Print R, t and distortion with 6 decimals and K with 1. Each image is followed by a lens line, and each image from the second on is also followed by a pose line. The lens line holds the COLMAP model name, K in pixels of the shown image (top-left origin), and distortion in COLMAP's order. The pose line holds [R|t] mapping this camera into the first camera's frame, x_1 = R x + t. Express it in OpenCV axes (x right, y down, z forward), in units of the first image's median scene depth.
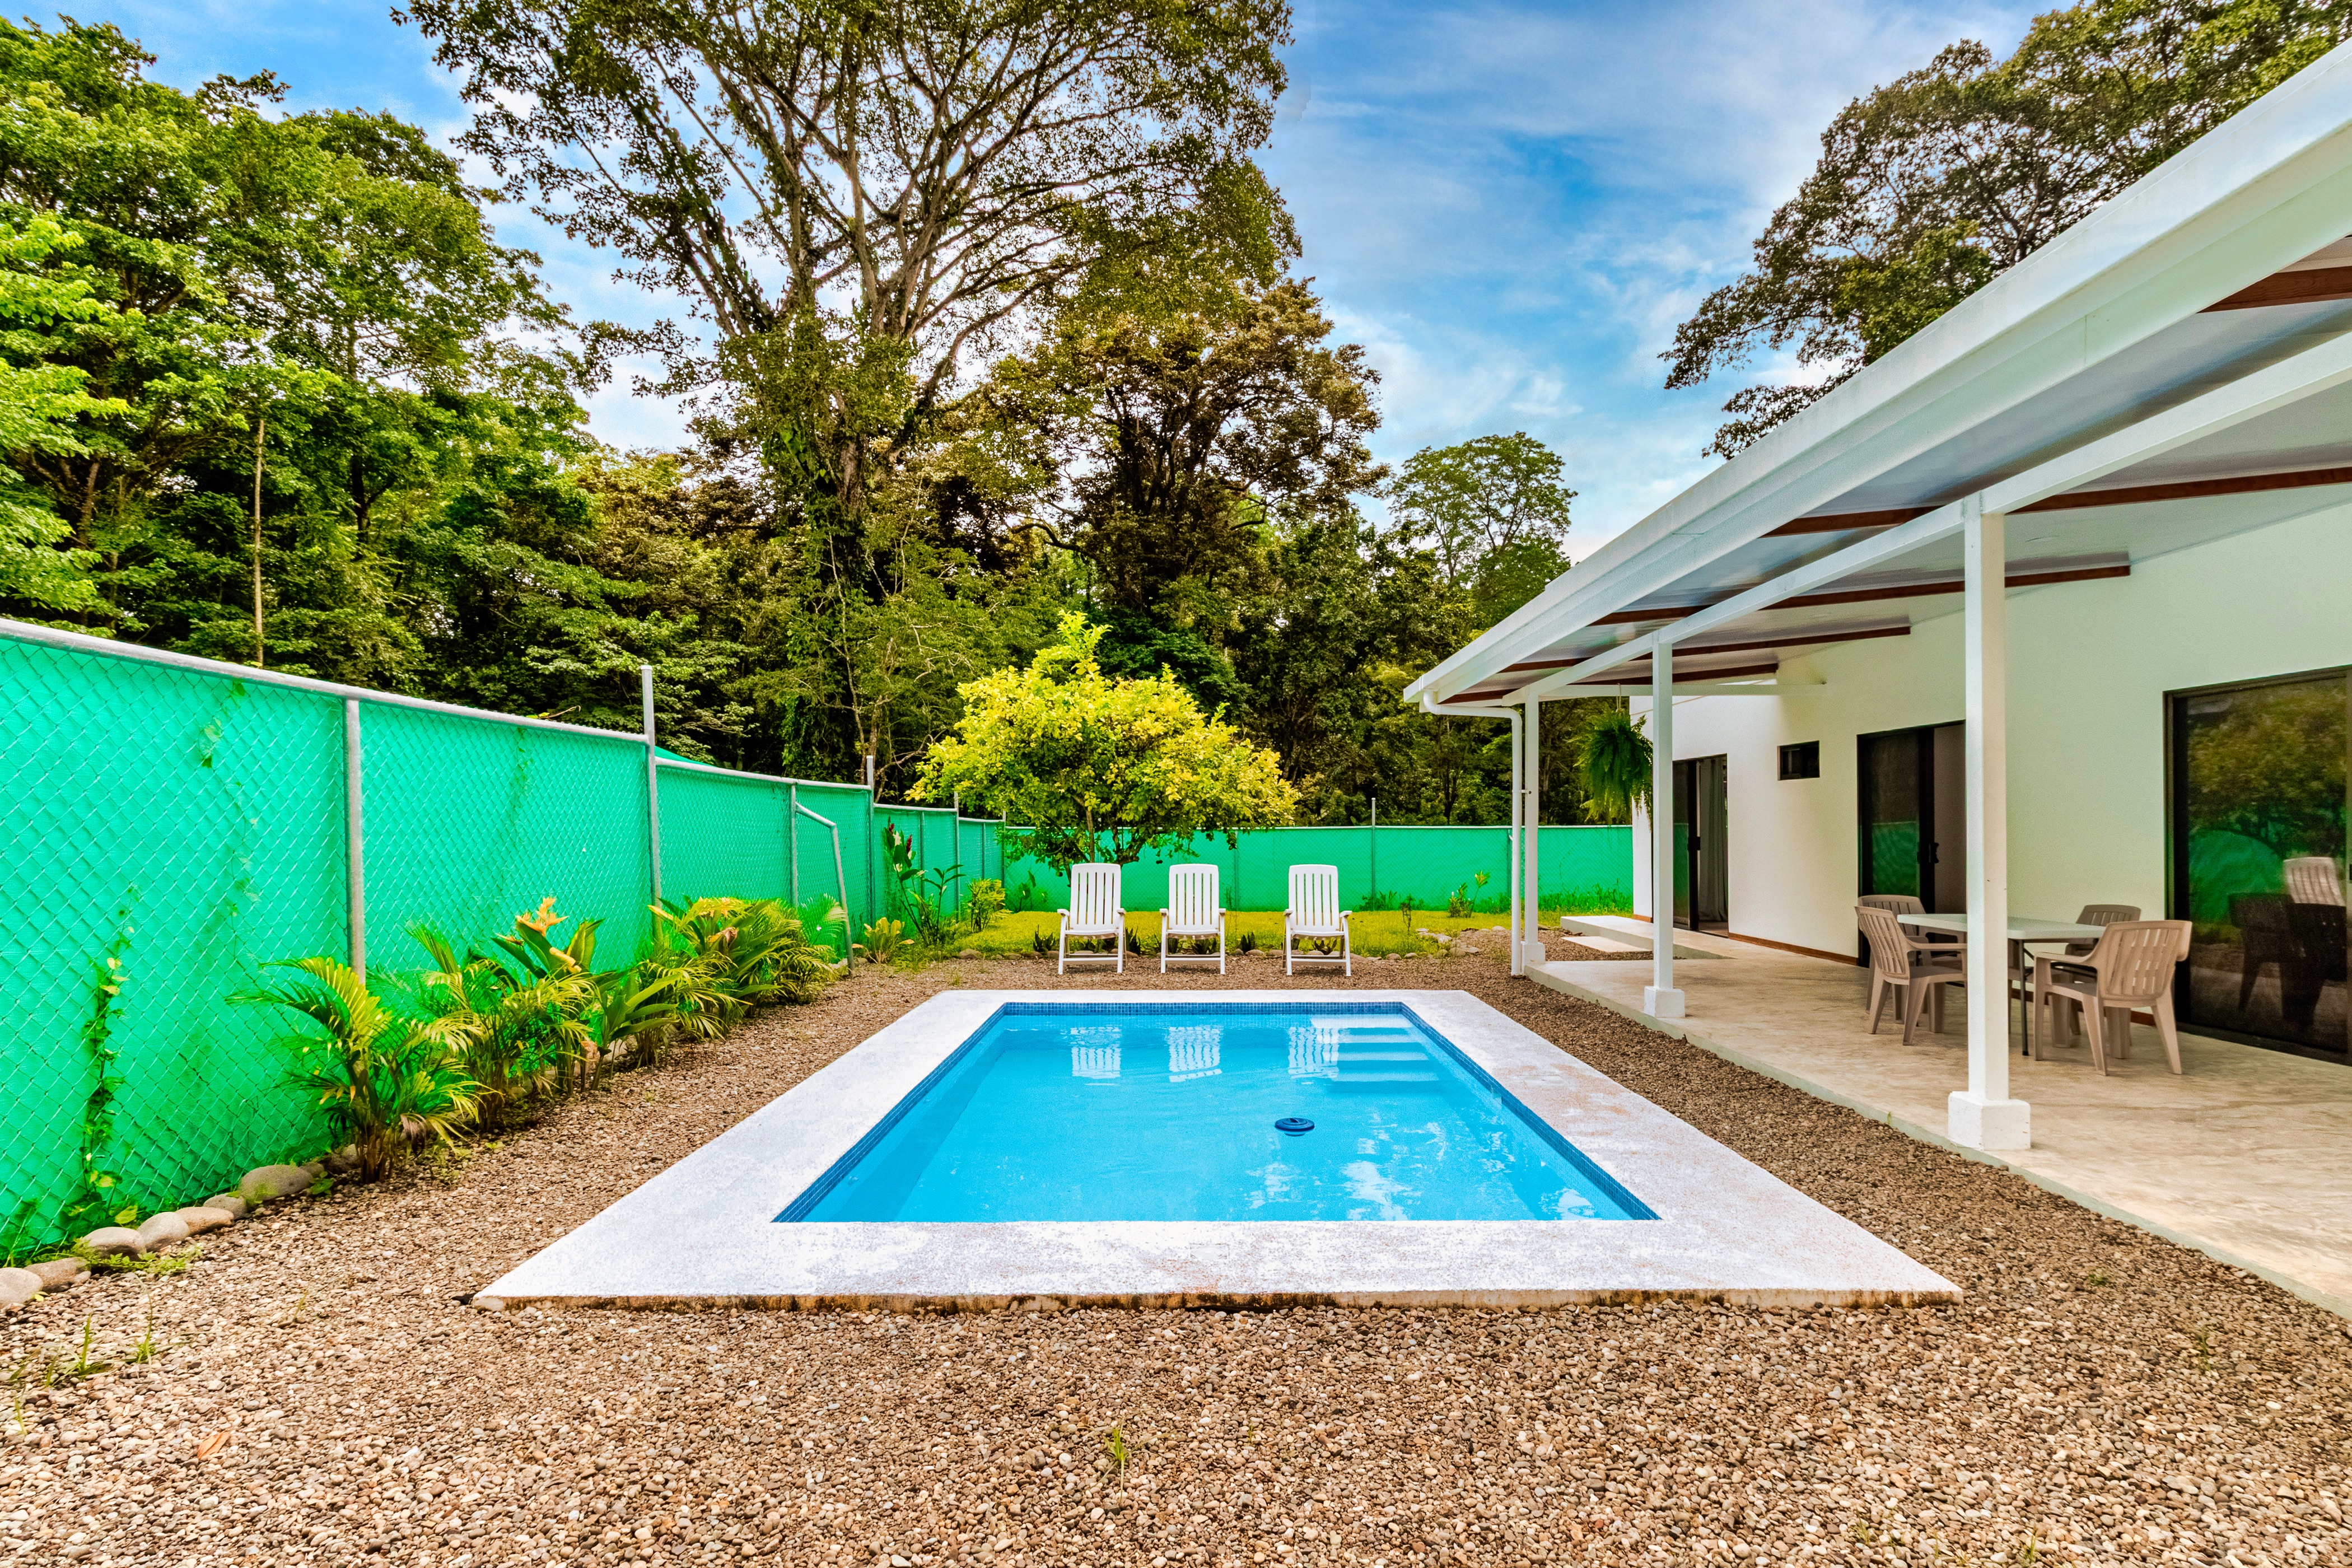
lens RADIAL K [[1172.1, 0, 1211.5], [0, 1172.1, 827.3], [0, 0, 1]] dist [0.004414, 0.000927]
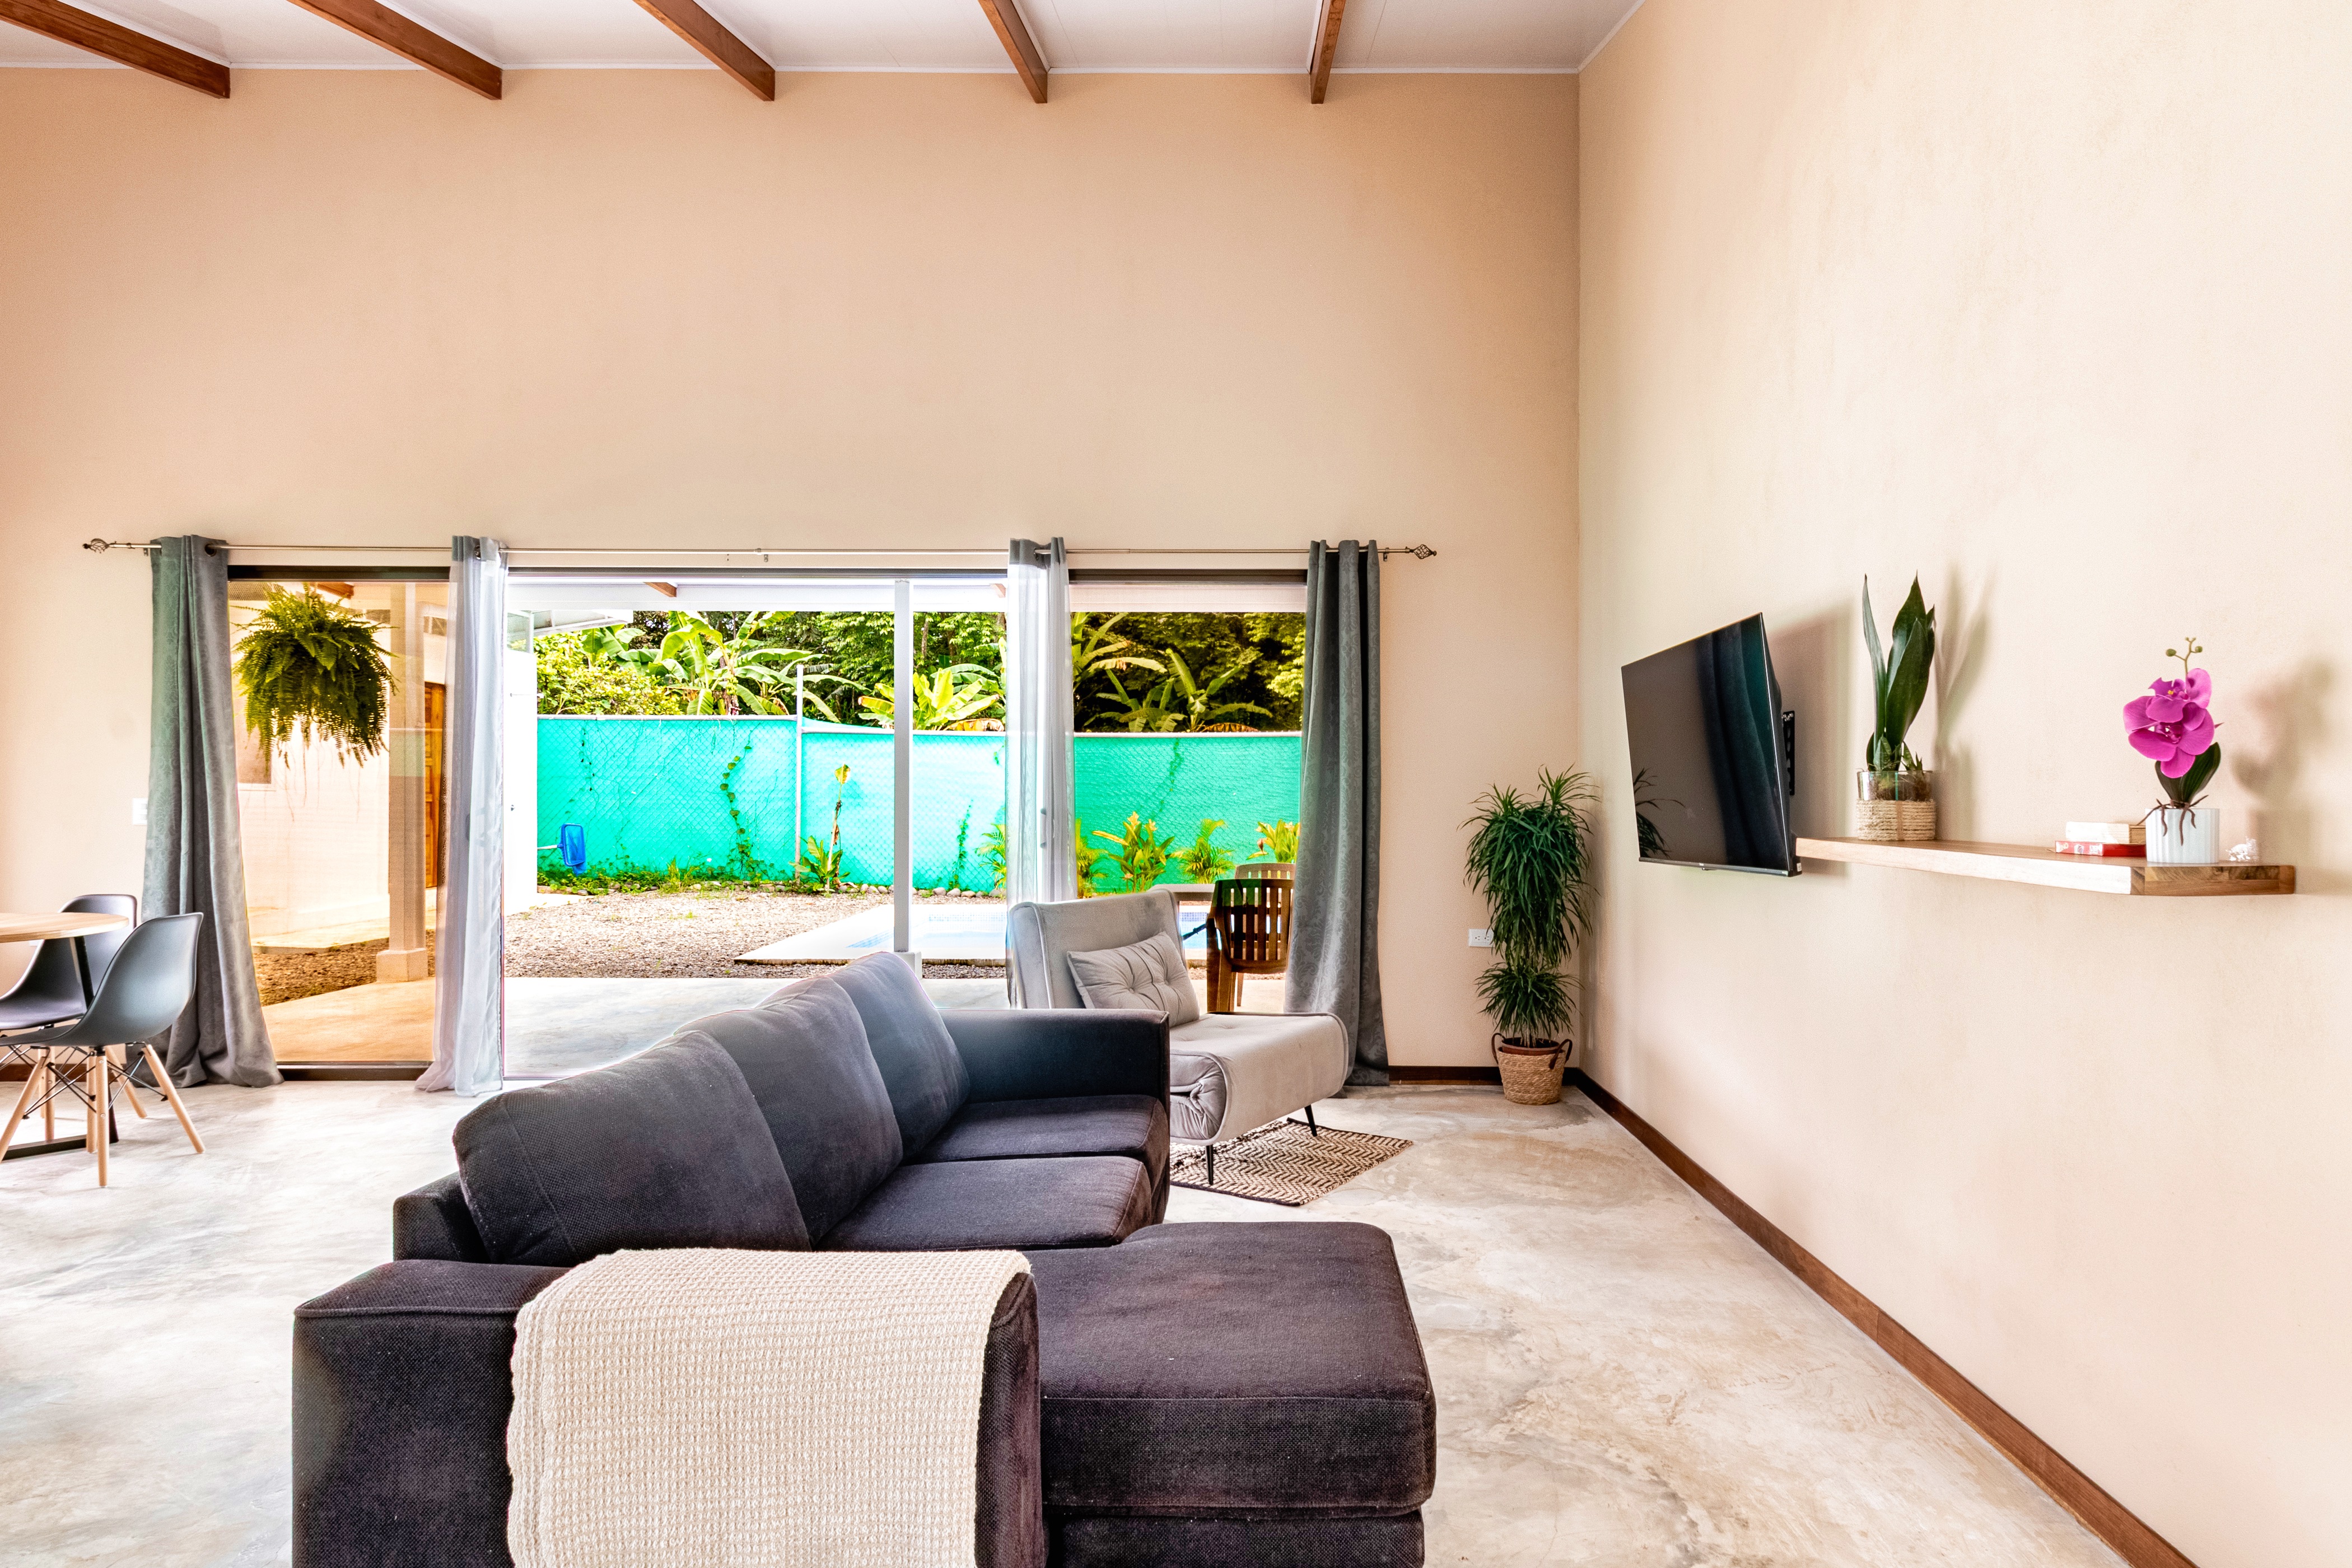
lens RADIAL K [[1291.7, 0, 1246.2], [0, 1291.7, 779.9], [0, 0, 1]] dist [-0.002631, -0.000903]
pose [[-0.004982, -0.006081, -0.999969, 0.998021], [-0.001731, 0.999980, -0.006072, 0.004743], [0.999986, 0.001701, -0.004992, 0.616341]]
